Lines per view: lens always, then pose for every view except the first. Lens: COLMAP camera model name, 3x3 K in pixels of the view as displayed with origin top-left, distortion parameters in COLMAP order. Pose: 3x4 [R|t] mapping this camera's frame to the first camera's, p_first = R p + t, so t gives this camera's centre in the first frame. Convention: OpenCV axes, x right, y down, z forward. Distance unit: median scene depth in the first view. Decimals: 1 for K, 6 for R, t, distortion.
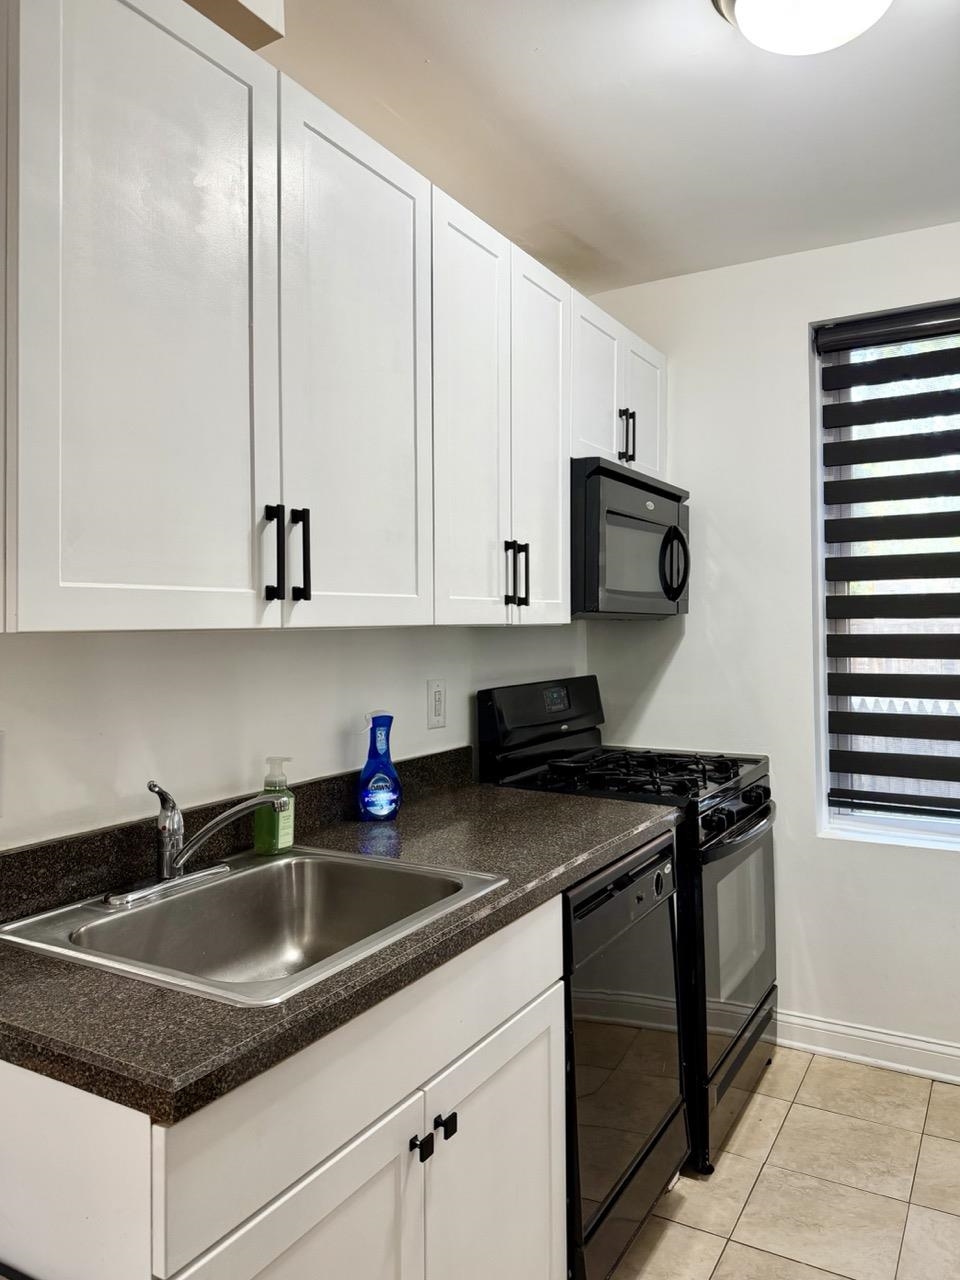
lens RADIAL K [[921.2, 0, 481.1], [0, 921.2, 613.5], [0, 0, 1]] dist [0.055534, -0.067738]
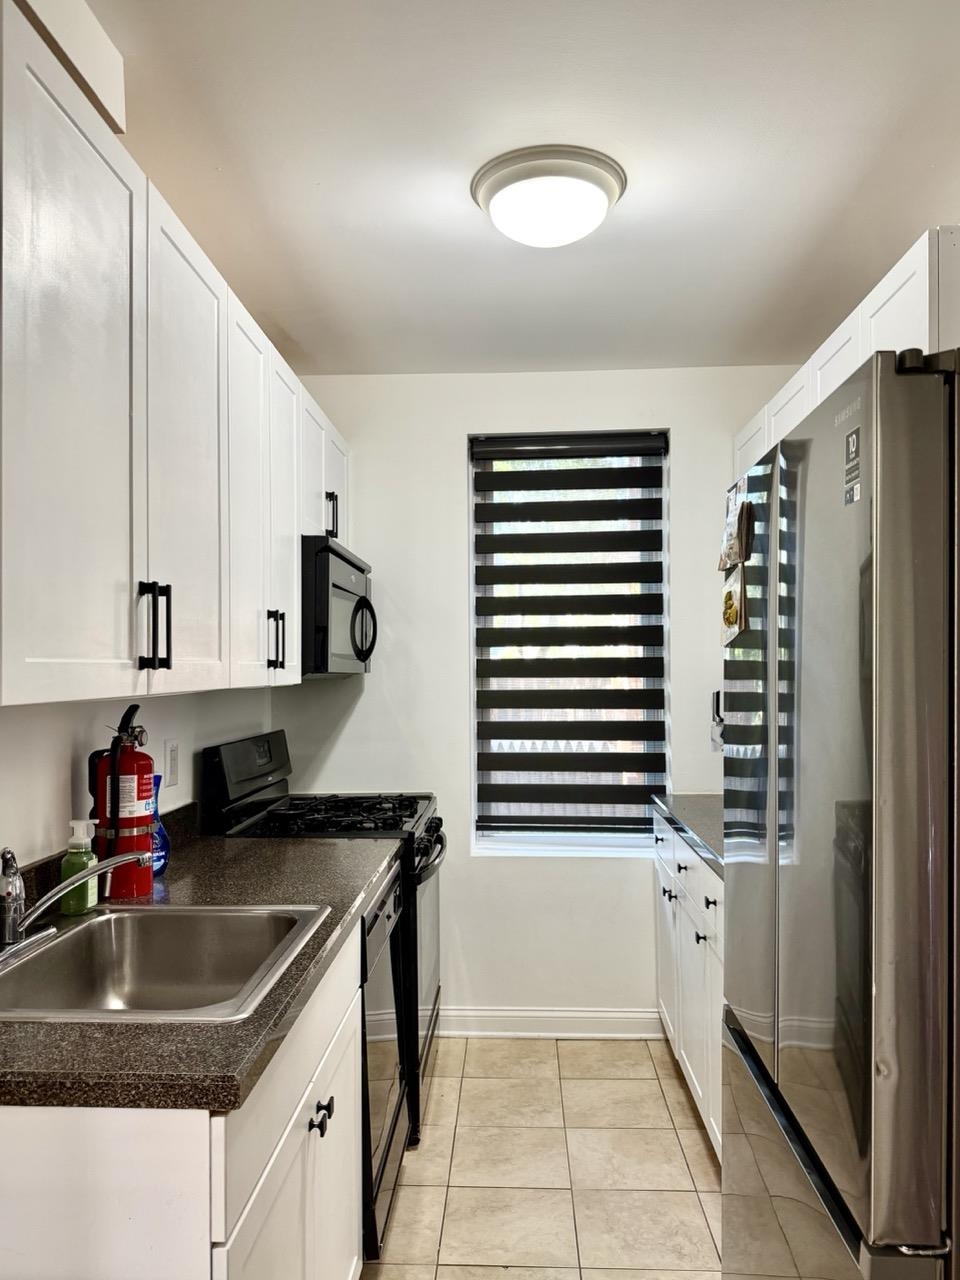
lens RADIAL K [[921.2, 0, 483.5], [0, 921.2, 655.3], [0, 0, 1]] dist [0.055534, -0.067738]
pose [[0.879448, 0.011773, 0.475849, -0.231696], [-0.007996, 0.999918, -0.009960, -0.013548], [-0.475927, 0.004955, 0.879471, -0.083311]]
